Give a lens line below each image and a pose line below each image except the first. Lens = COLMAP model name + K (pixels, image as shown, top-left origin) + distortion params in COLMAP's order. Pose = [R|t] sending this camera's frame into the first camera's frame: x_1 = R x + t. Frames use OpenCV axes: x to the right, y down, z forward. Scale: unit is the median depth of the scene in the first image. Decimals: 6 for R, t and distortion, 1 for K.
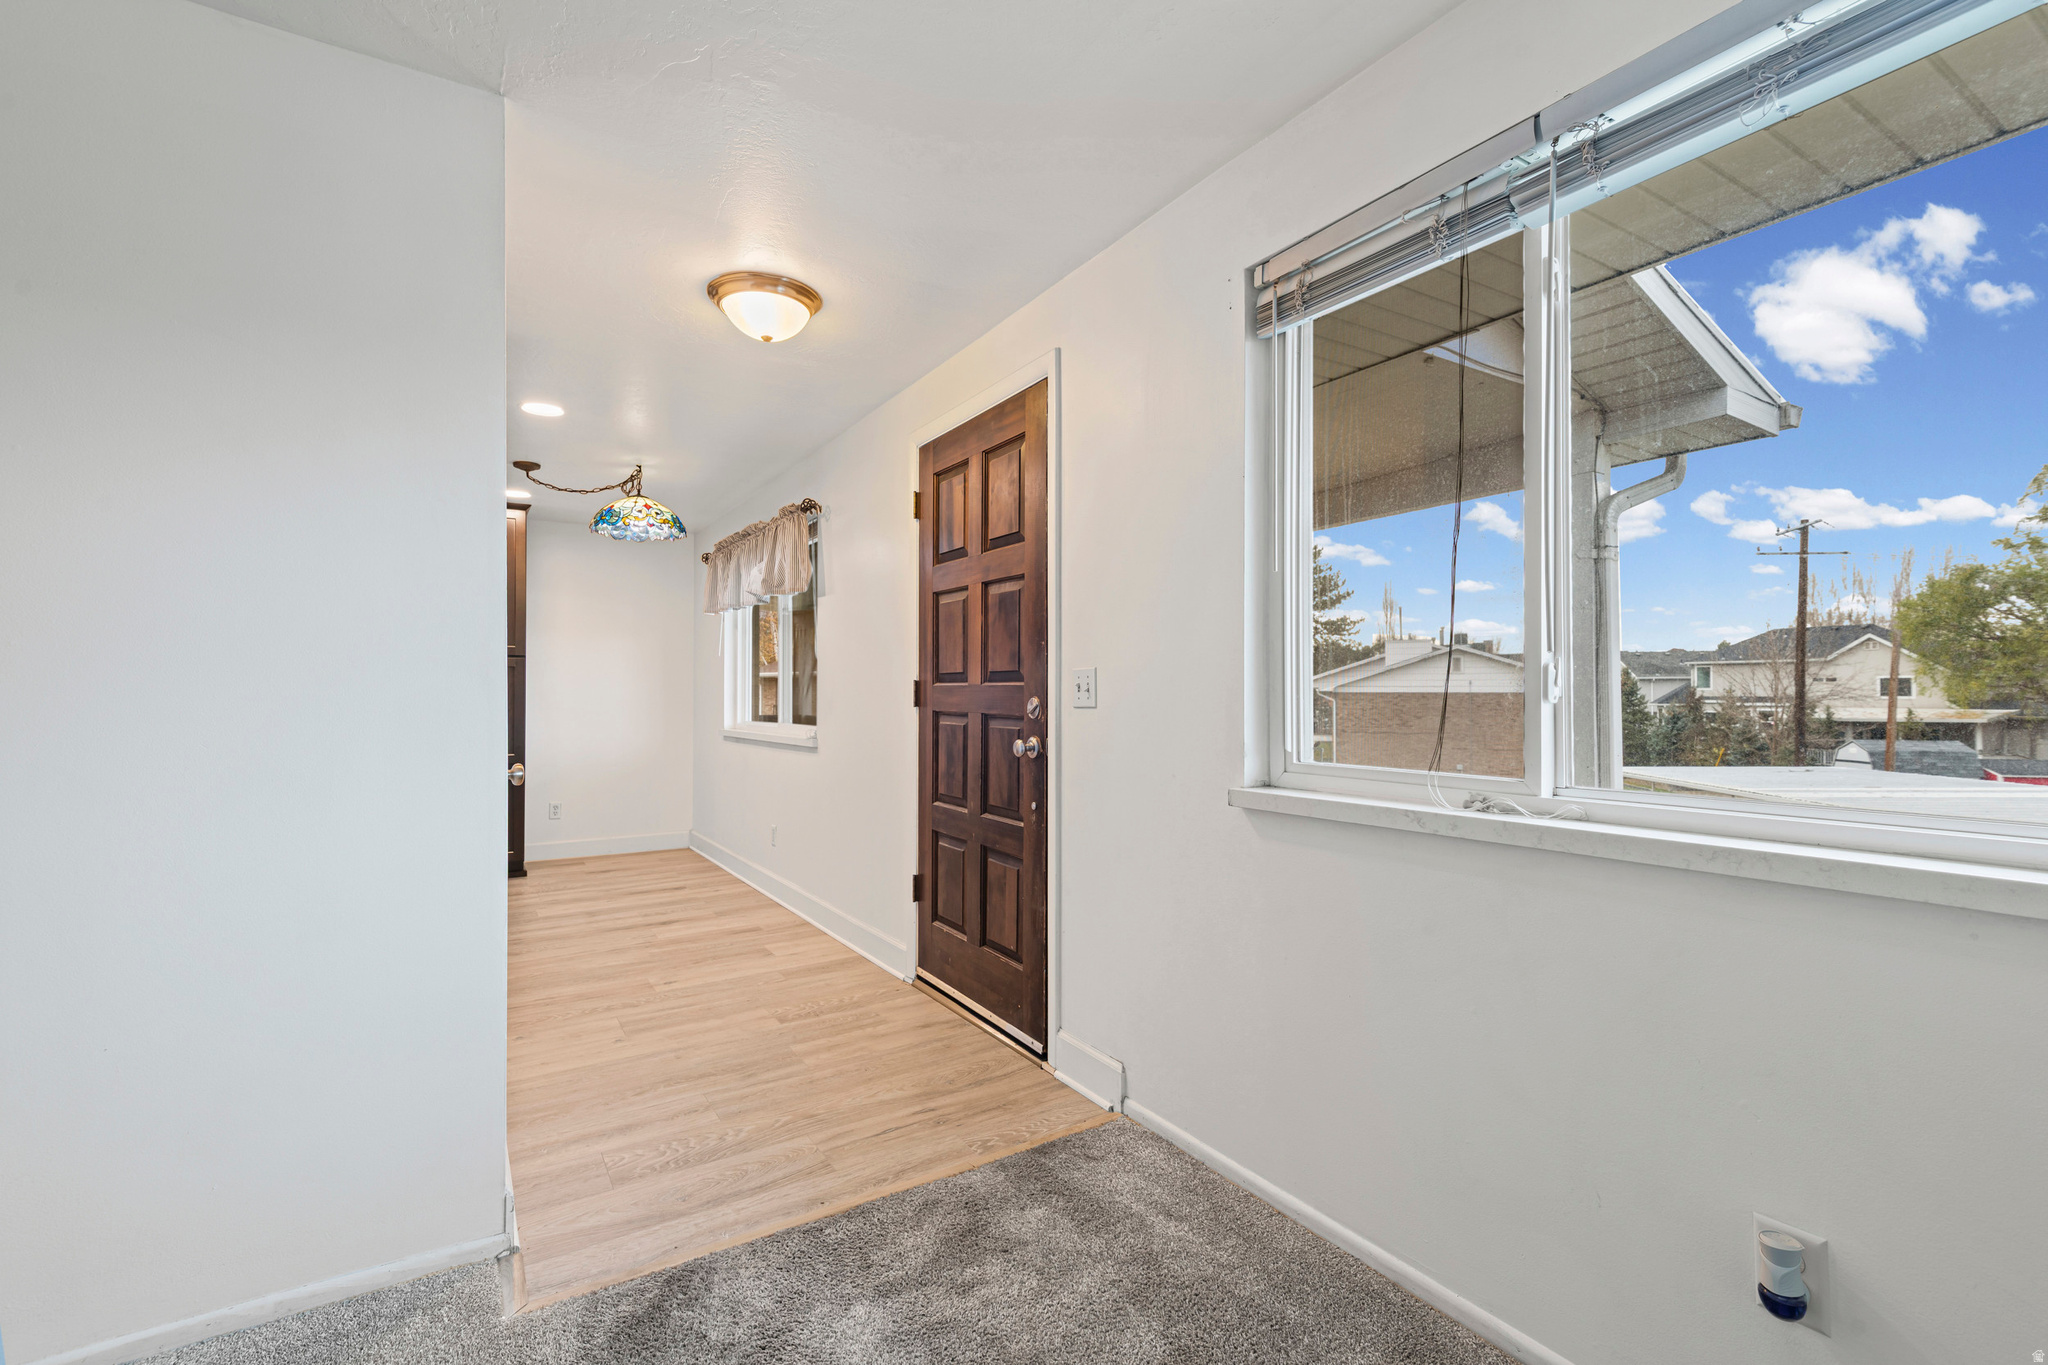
lens RADIAL K [[915.4, 0, 1038.0], [0, 915.4, 677.6], [0, 0, 1]] dist [0.030950, -0.012951]
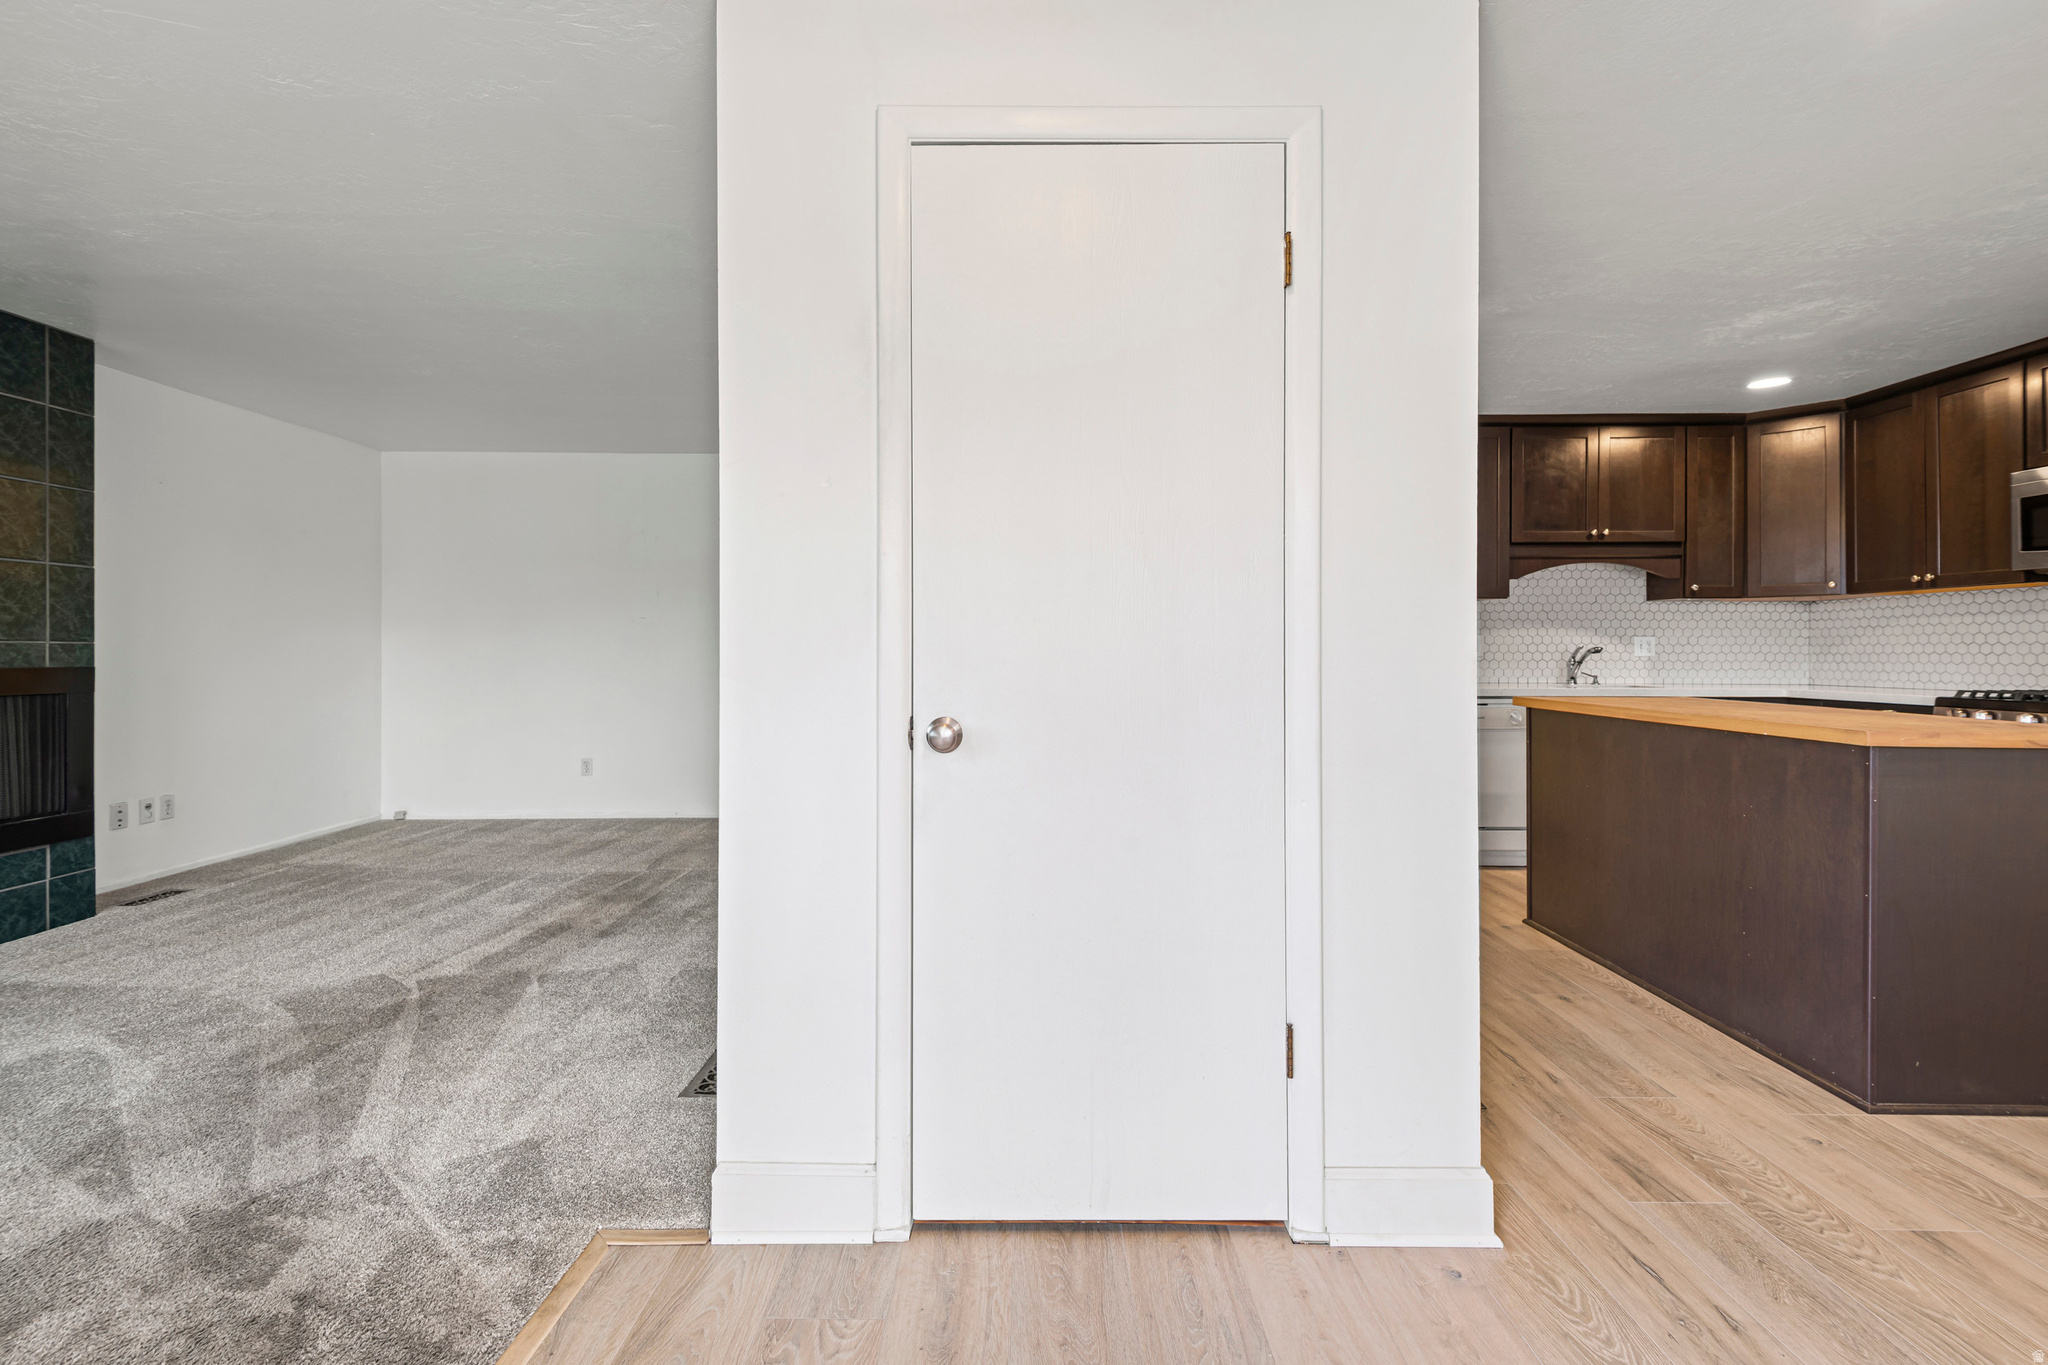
lens RADIAL K [[927.9, 0, 1023.7], [0, 927.9, 668.4], [0, 0, 1]] dist [0.001796, -0.000035]
pose [[-0.542428, 0.019749, -0.839870, 0.016635], [0.017529, 0.999772, 0.012187, 0.024182], [0.839919, -0.008112, -0.542650, 0.935650]]
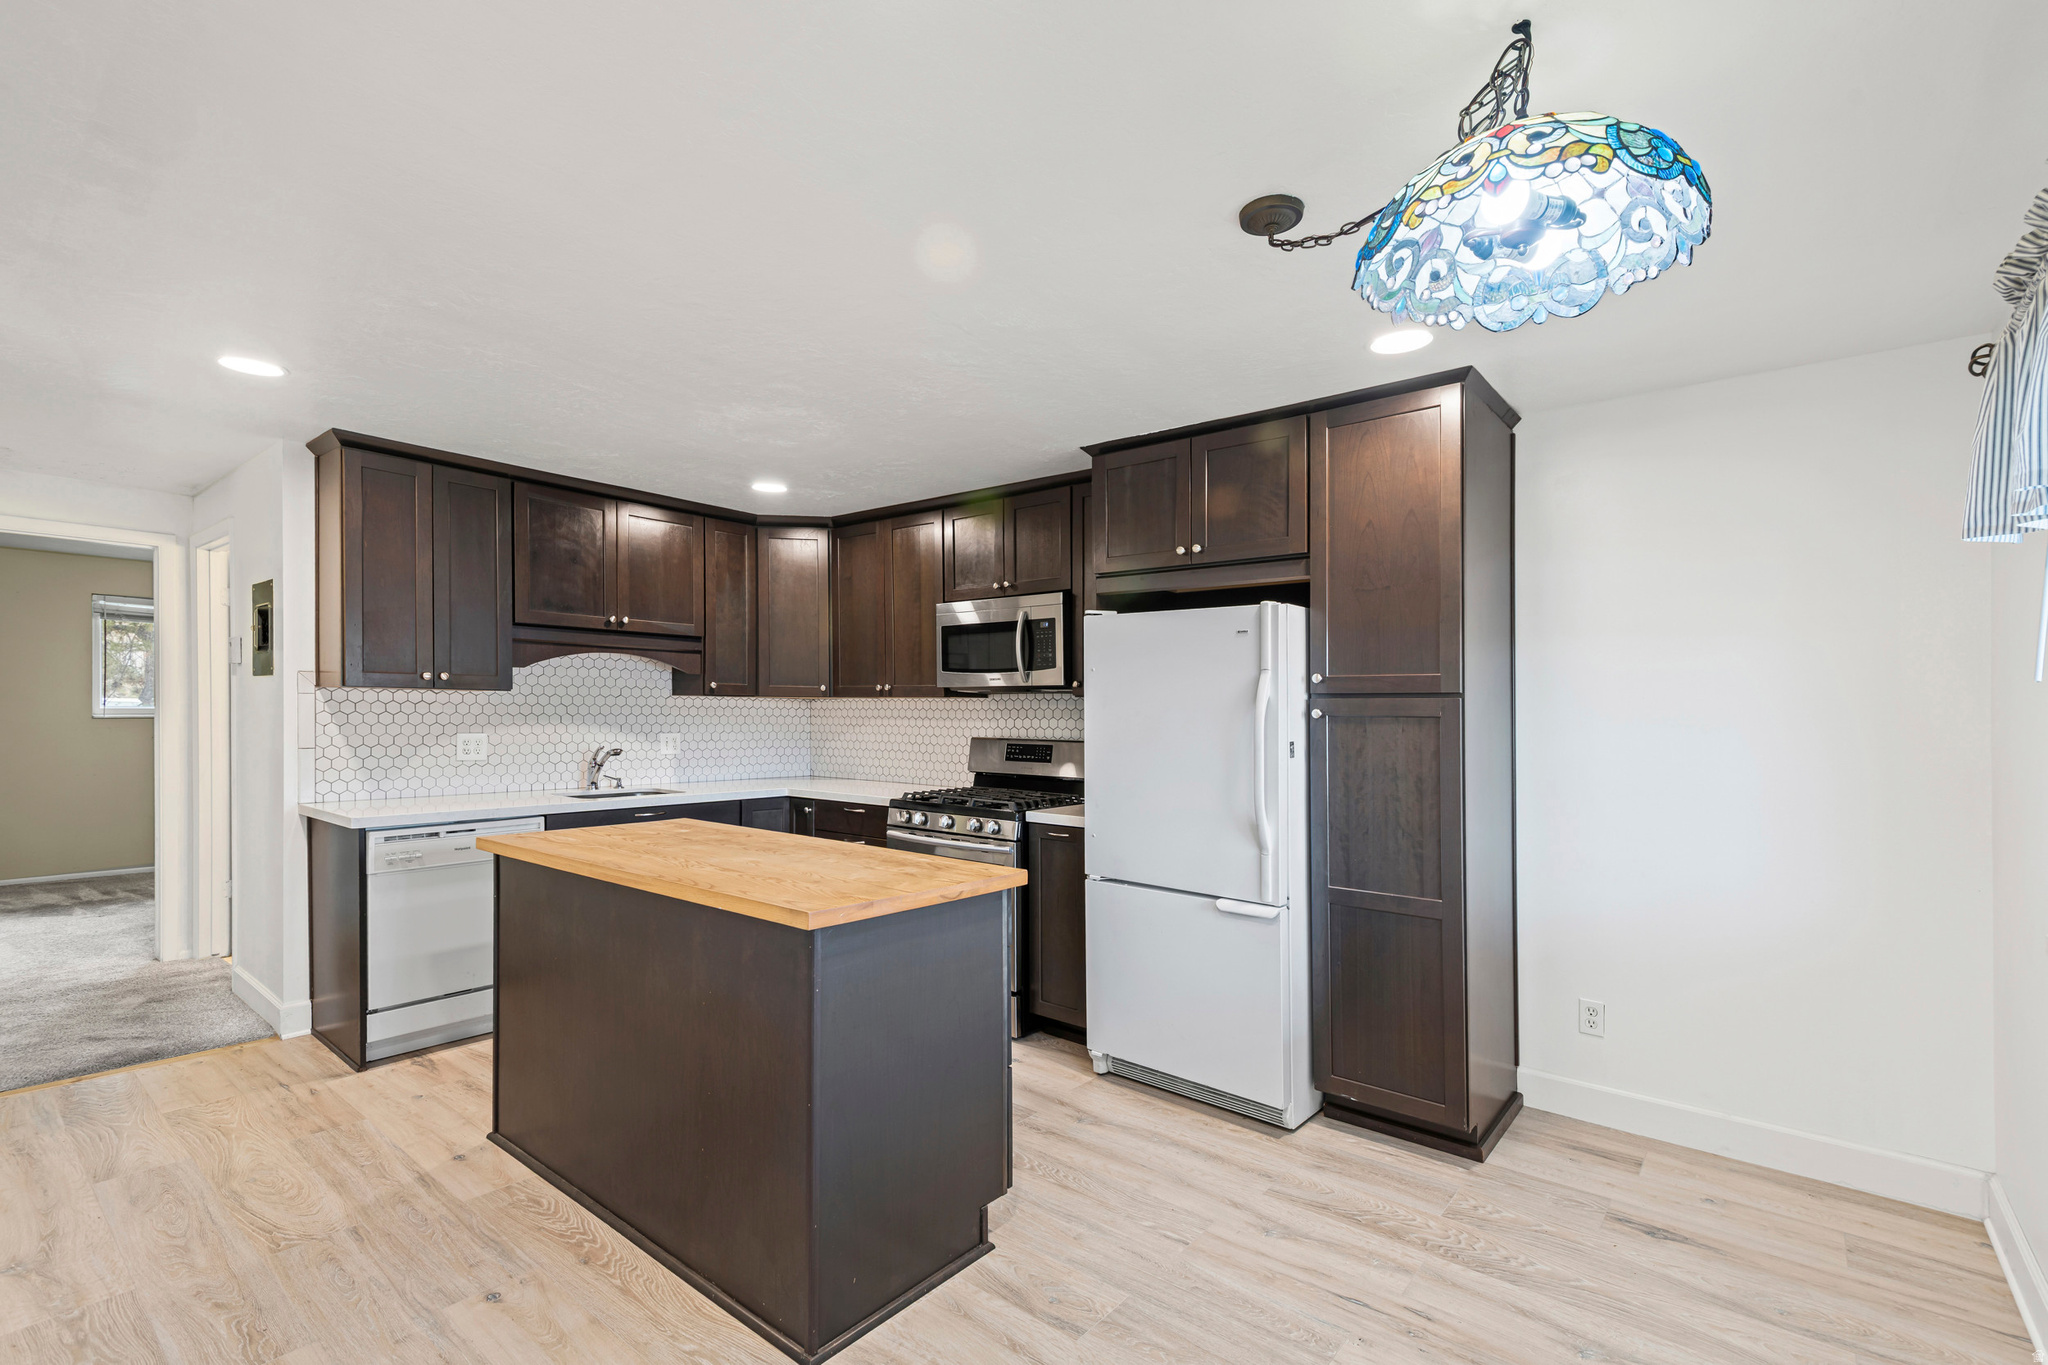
lens RADIAL K [[927.4, 0, 1004.1], [0, 927.4, 714.3], [0, 0, 1]] dist [0.036307, -0.020547]
pose [[0.301035, 0.009822, -0.953563, -0.281310], [0.005889, 0.999909, 0.012159, -0.033199], [0.953595, -0.009276, 0.300949, 1.020880]]
